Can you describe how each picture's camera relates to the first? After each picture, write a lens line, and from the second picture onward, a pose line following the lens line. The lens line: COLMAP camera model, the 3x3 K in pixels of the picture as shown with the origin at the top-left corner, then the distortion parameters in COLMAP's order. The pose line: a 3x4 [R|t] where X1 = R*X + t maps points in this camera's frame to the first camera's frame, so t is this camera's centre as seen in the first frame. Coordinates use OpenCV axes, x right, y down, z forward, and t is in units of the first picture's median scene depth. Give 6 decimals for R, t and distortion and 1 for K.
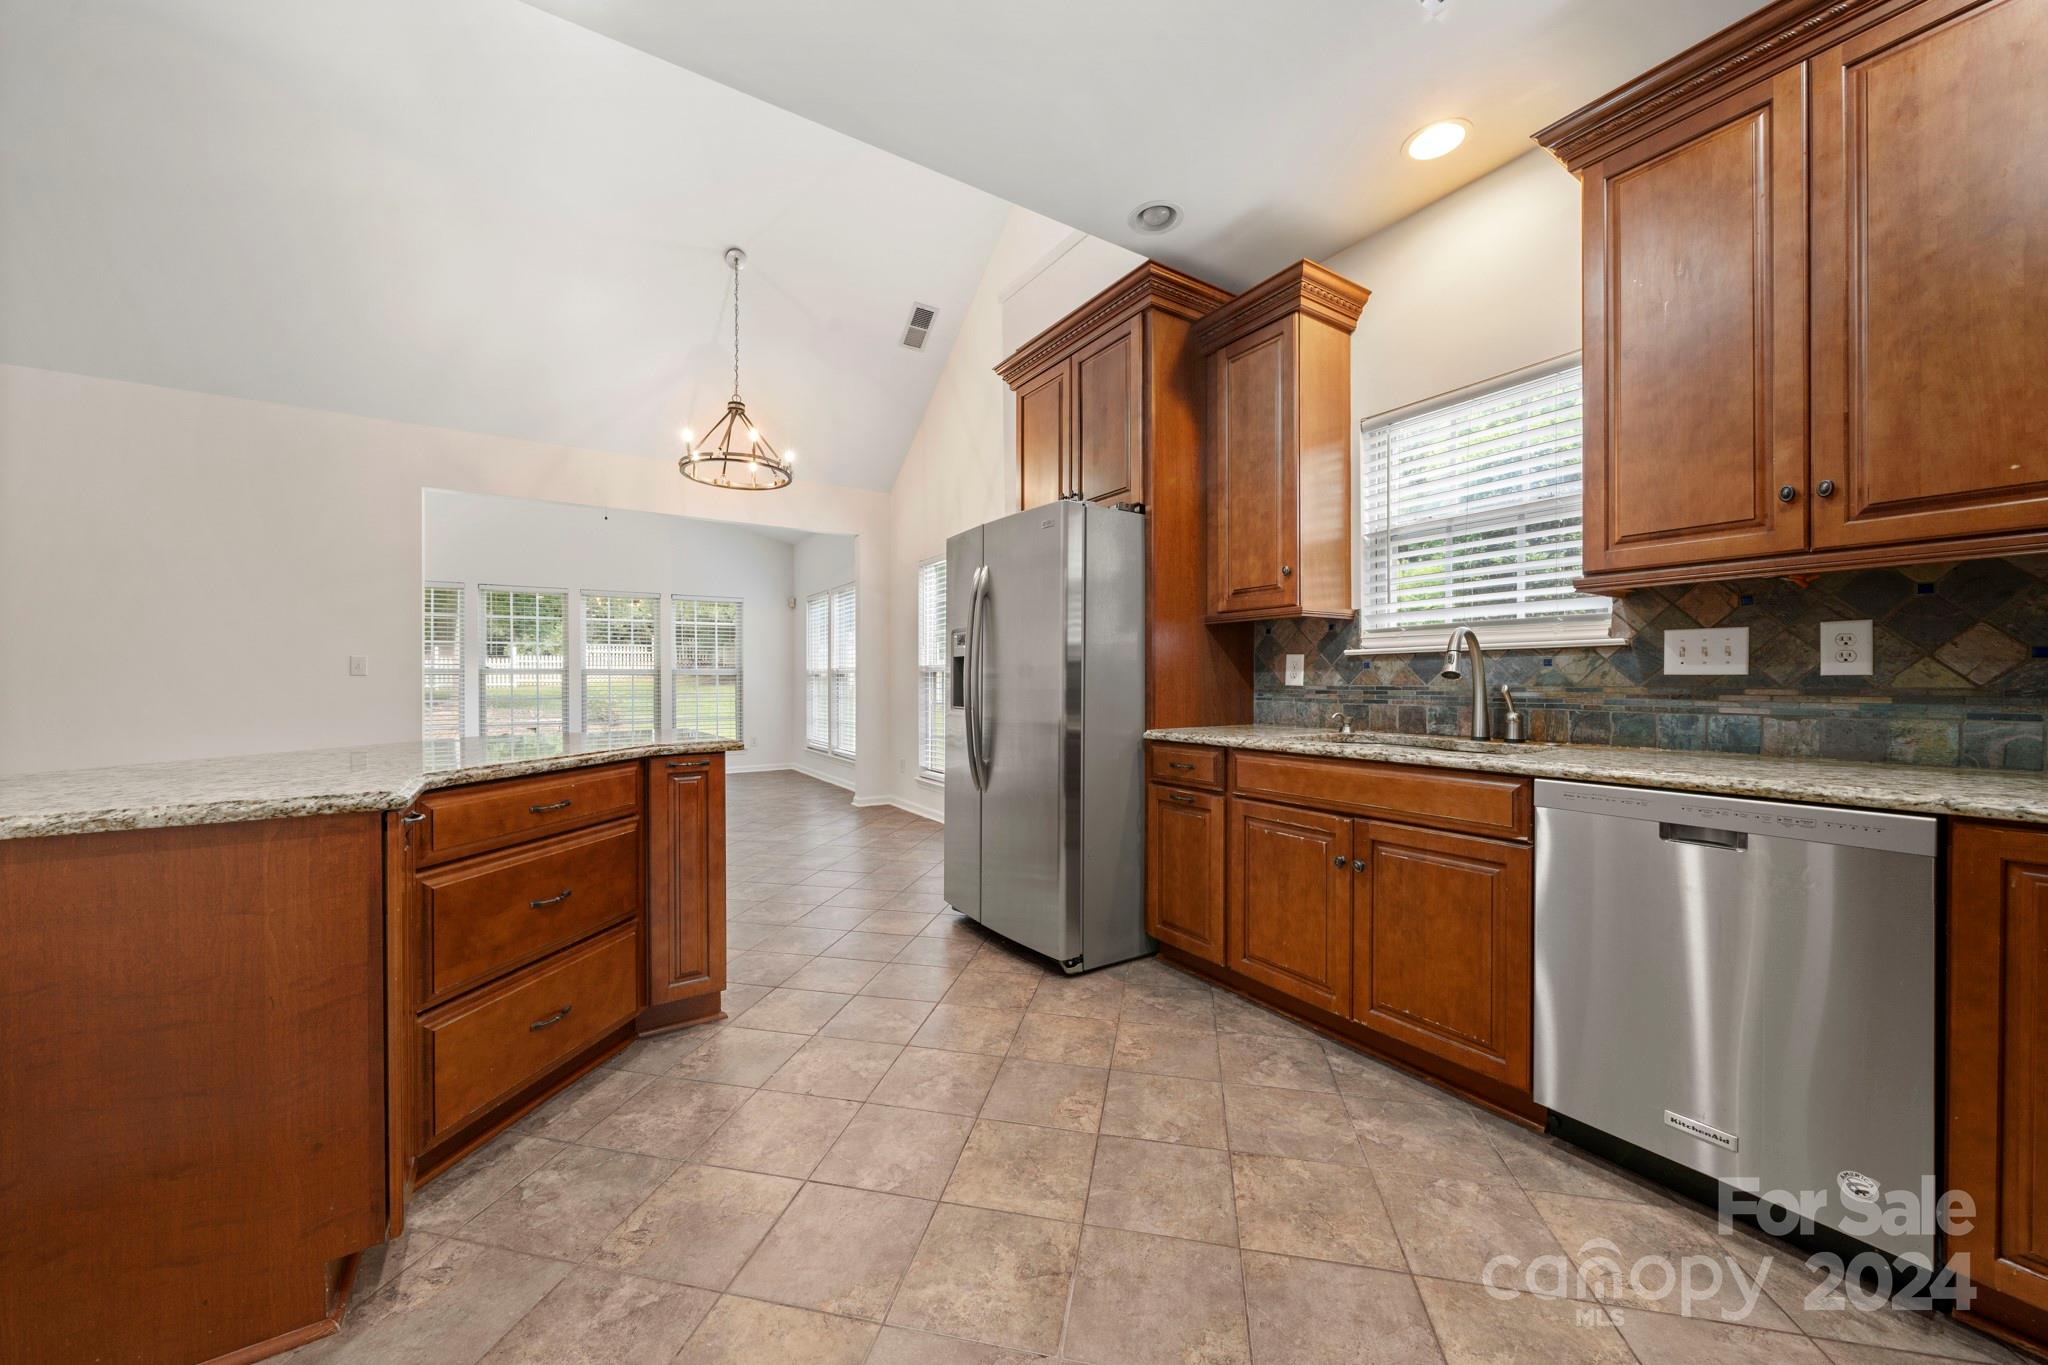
lens RADIAL K [[739.2, 0, 1015.2], [0, 739.2, 681.6], [0, 0, 1]] dist [-0.000833, -0.000082]
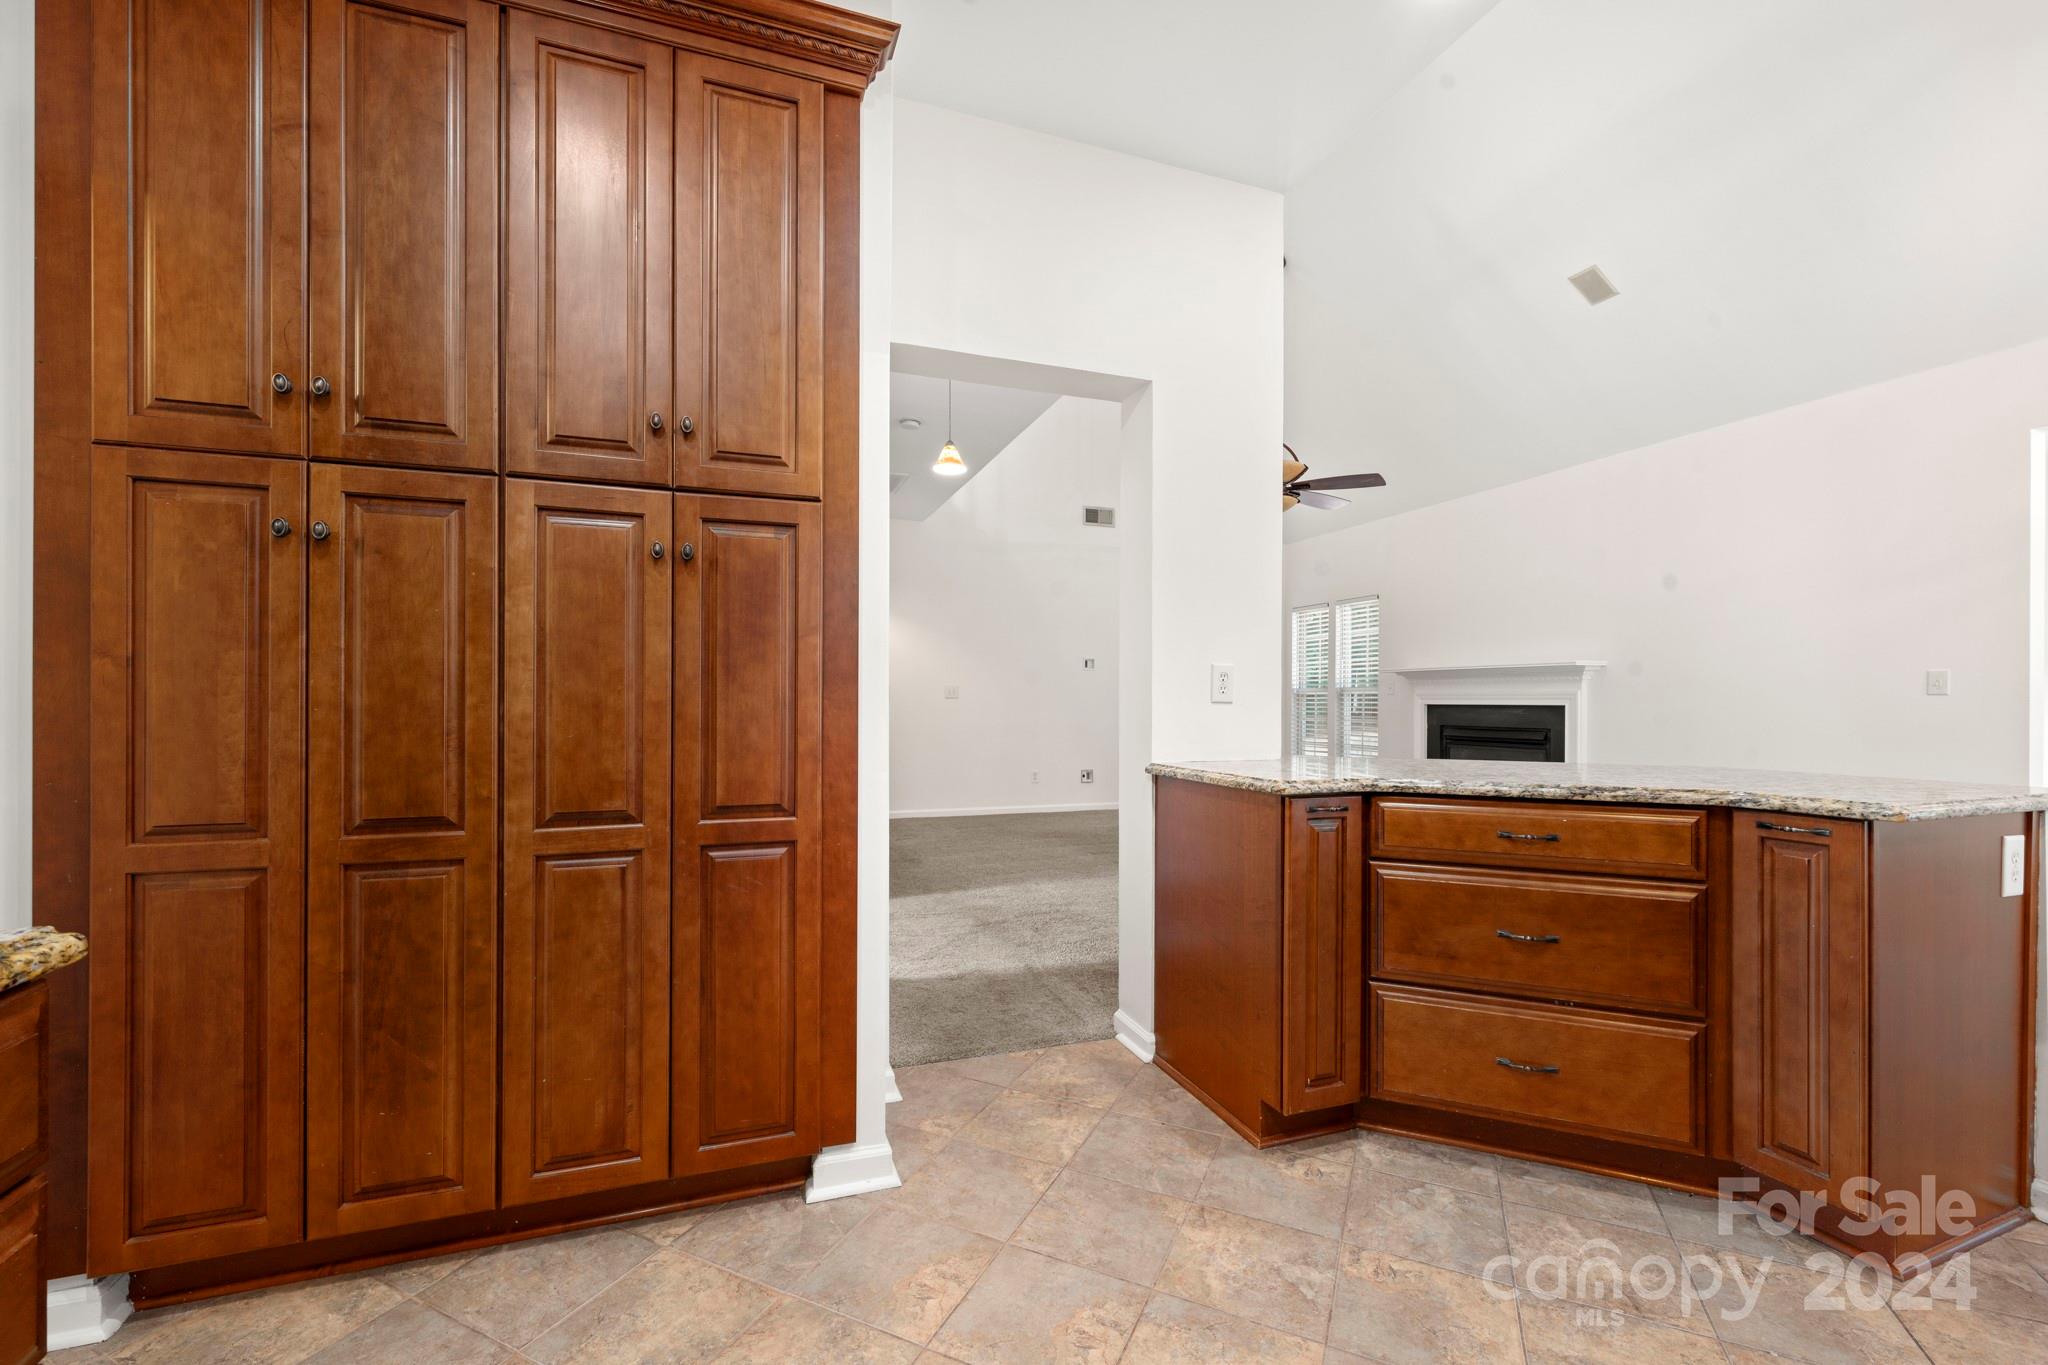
lens RADIAL K [[846.9, 0, 1022.7], [0, 846.9, 703.2], [0, 0, 1]] dist [0.001982, 0.000181]
pose [[-0.228826, 0.005183, -0.973453, 0.489016], [-0.002015, 0.999981, 0.005798, -0.001487], [0.973465, 0.003289, -0.228812, 0.566165]]
